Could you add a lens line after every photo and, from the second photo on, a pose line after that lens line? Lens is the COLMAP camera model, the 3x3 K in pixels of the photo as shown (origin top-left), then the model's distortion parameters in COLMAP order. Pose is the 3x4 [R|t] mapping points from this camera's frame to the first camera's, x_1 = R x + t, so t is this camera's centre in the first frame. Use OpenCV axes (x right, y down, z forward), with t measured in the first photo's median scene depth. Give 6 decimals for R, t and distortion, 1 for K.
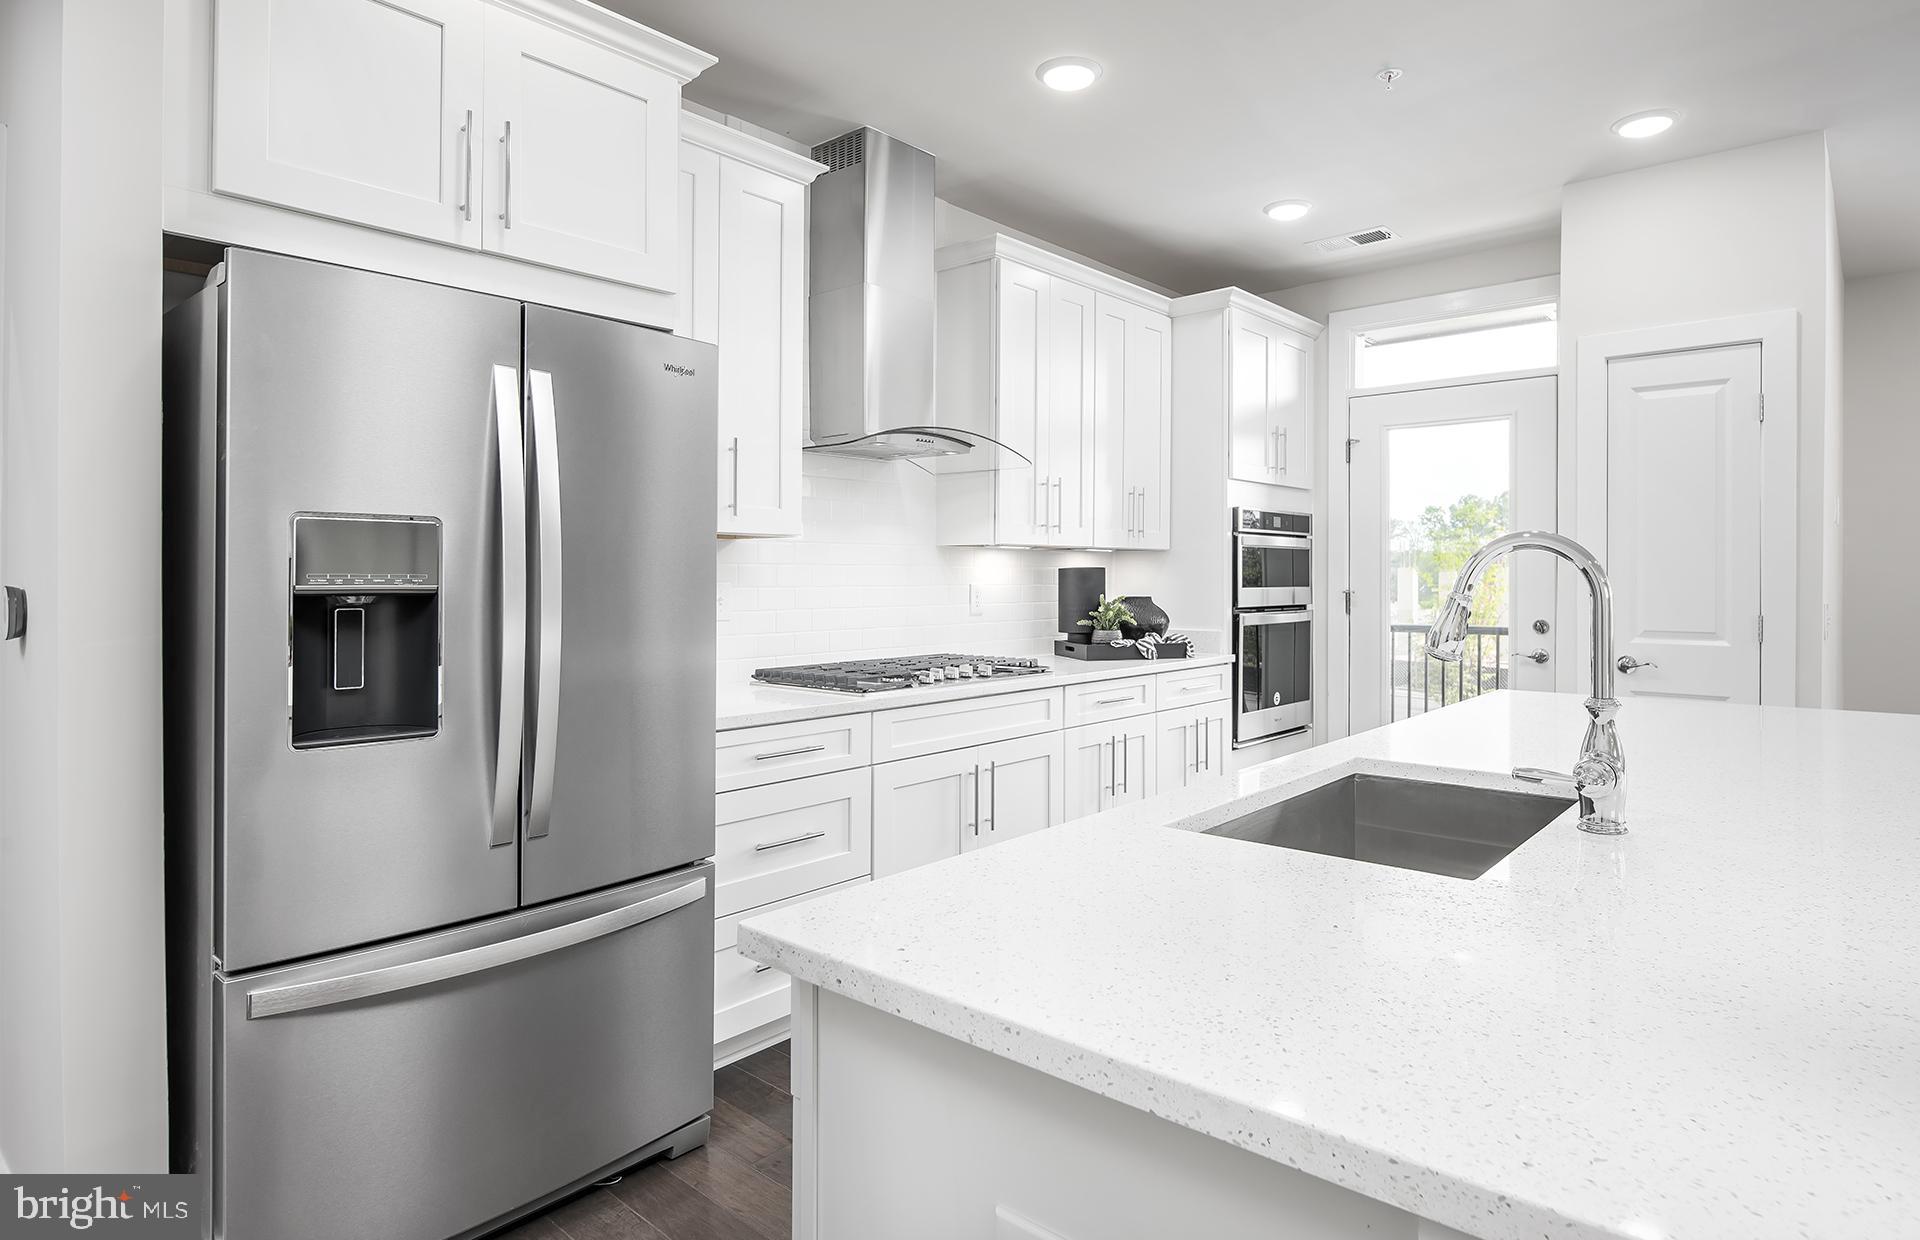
lens RADIAL K [[1036.0, 0, 1005.9], [0, 1036.0, 563.0], [0, 0, 1]] dist [-0.003137, -0.003766]
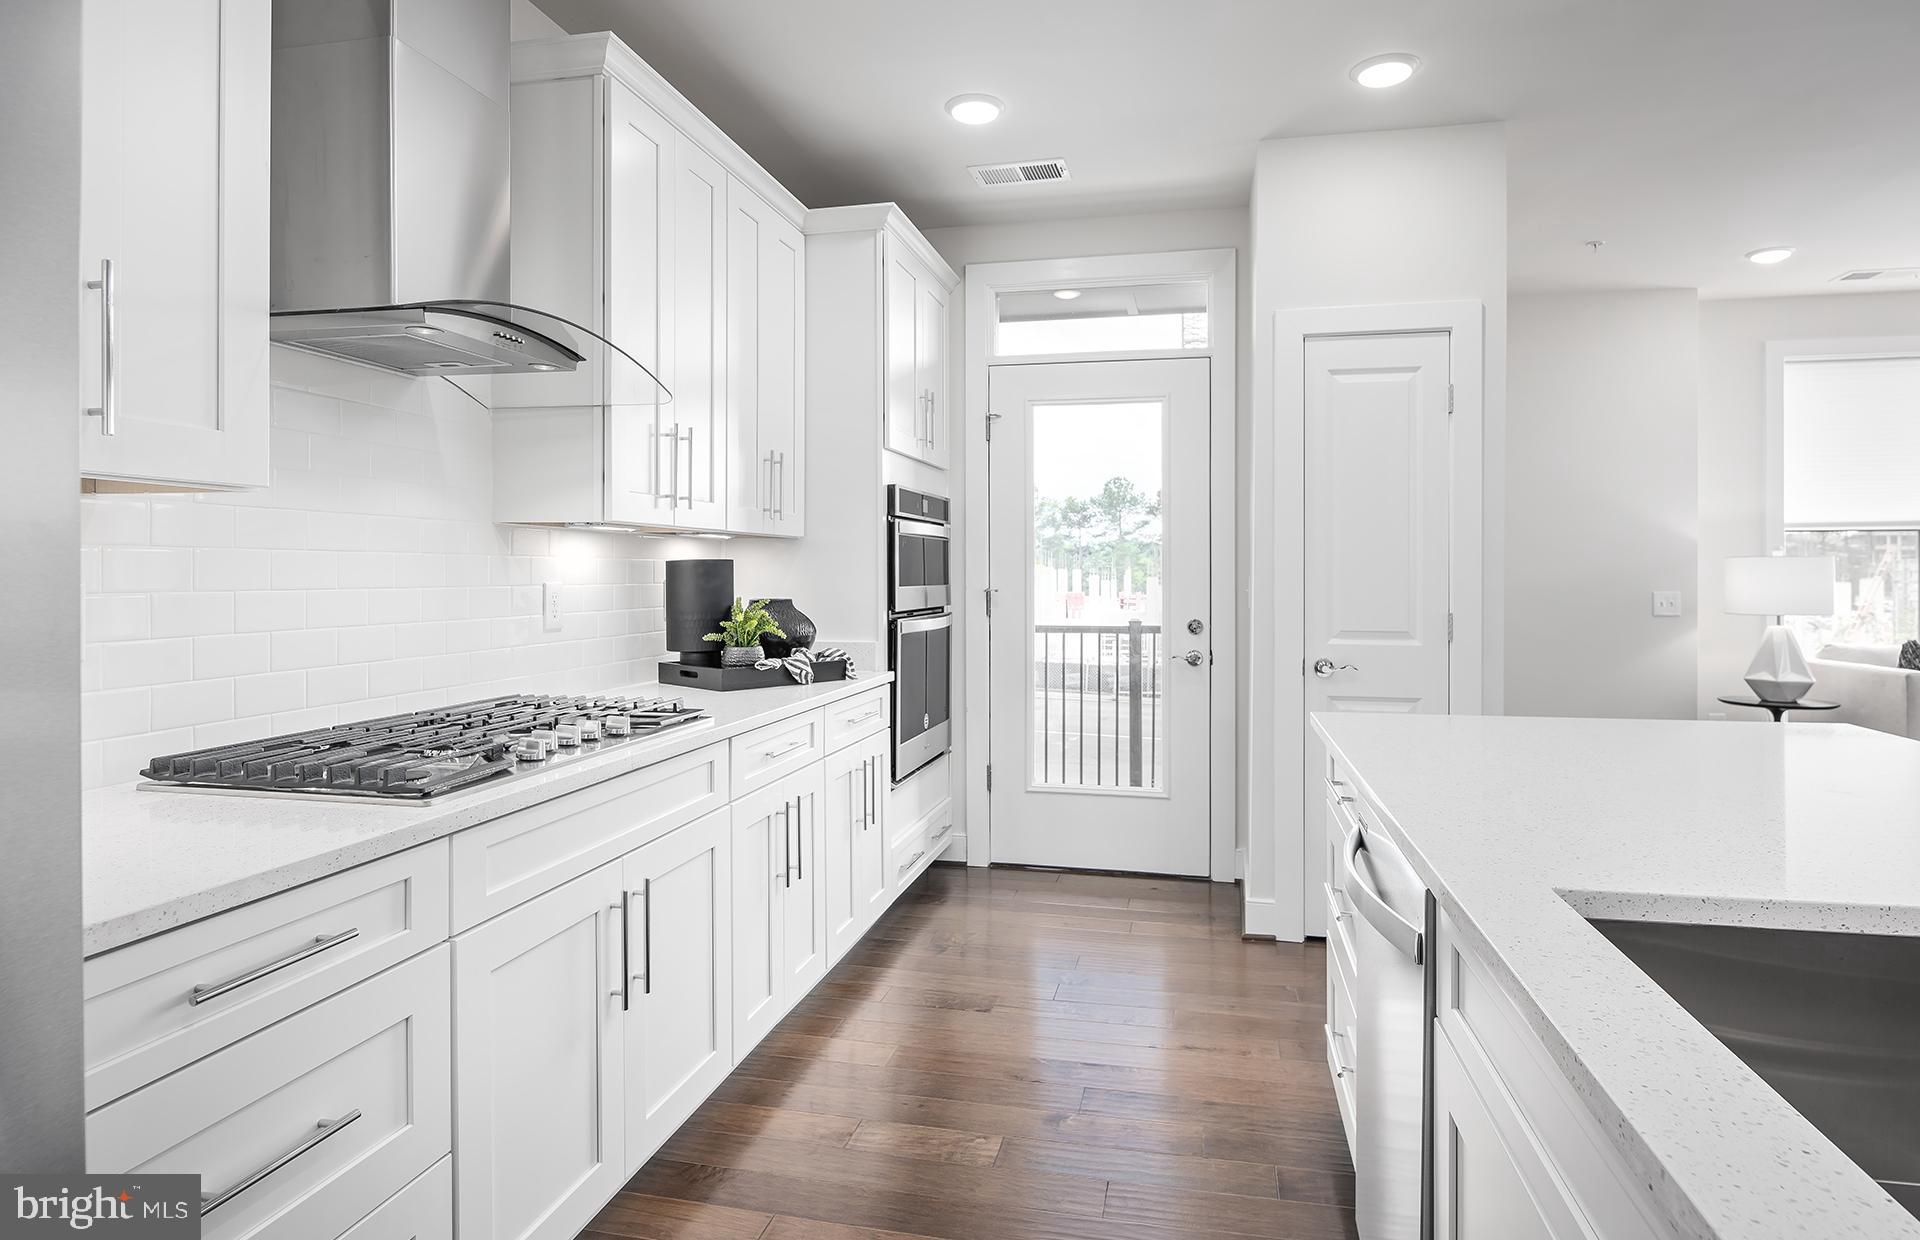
lens RADIAL K [[1036.0, 0, 990.8], [0, 1036.0, 580.1], [0, 0, 1]] dist [-0.003137, -0.003766]
pose [[0.882275, -0.002559, 0.470727, -0.088756], [-0.007143, 0.999797, 0.018823, 0.003747], [-0.470680, -0.019970, 0.882078, 0.280848]]
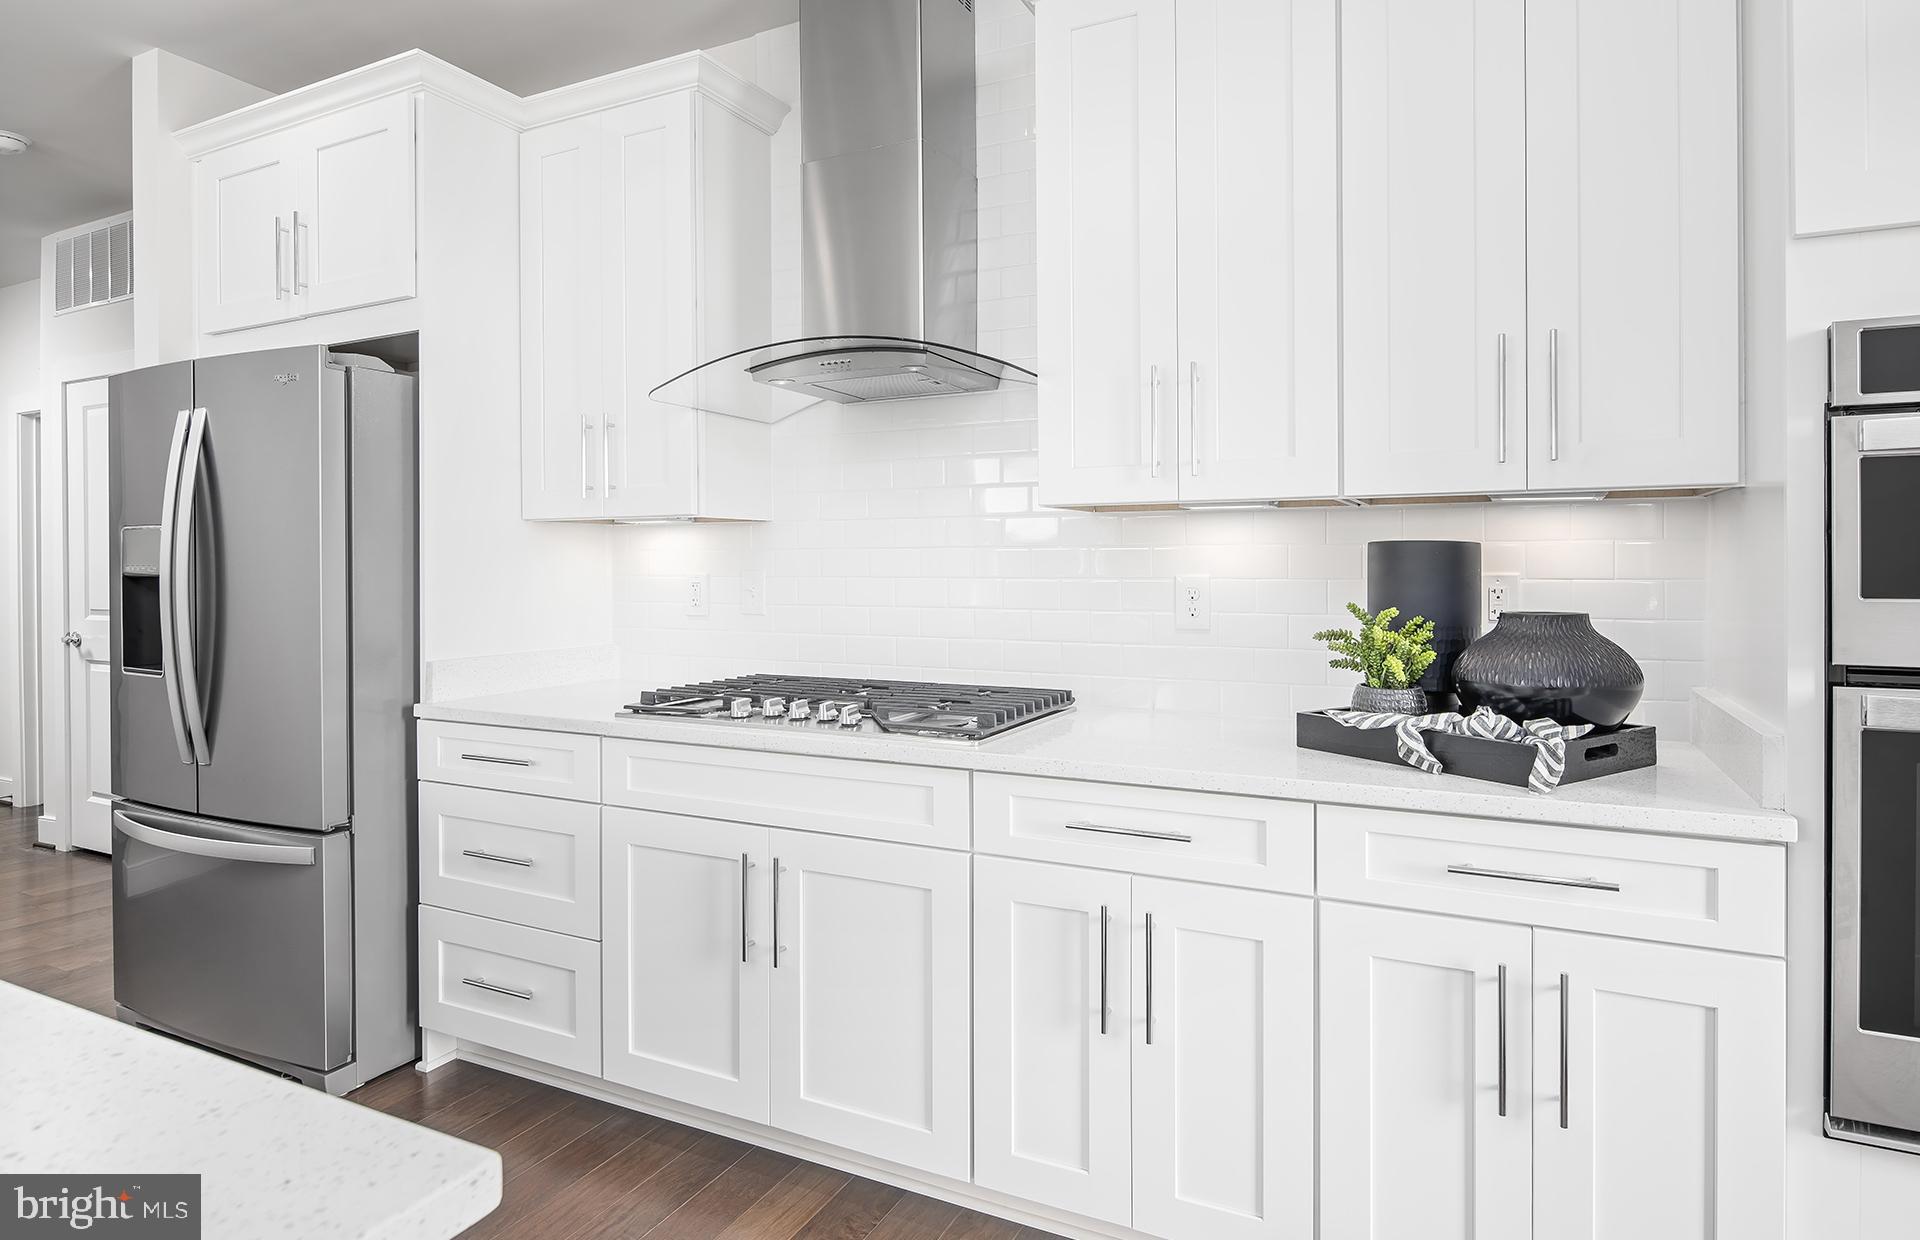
lens RADIAL K [[1036.0, 0, 995.5], [0, 1036.0, 568.9], [0, 0, 1]] dist [-0.003137, -0.003766]
pose [[0.254304, 0.007153, -0.967098, 0.468390], [0.016028, 0.999804, 0.011609, 0.008999], [0.966991, -0.018453, 0.254140, 0.728493]]
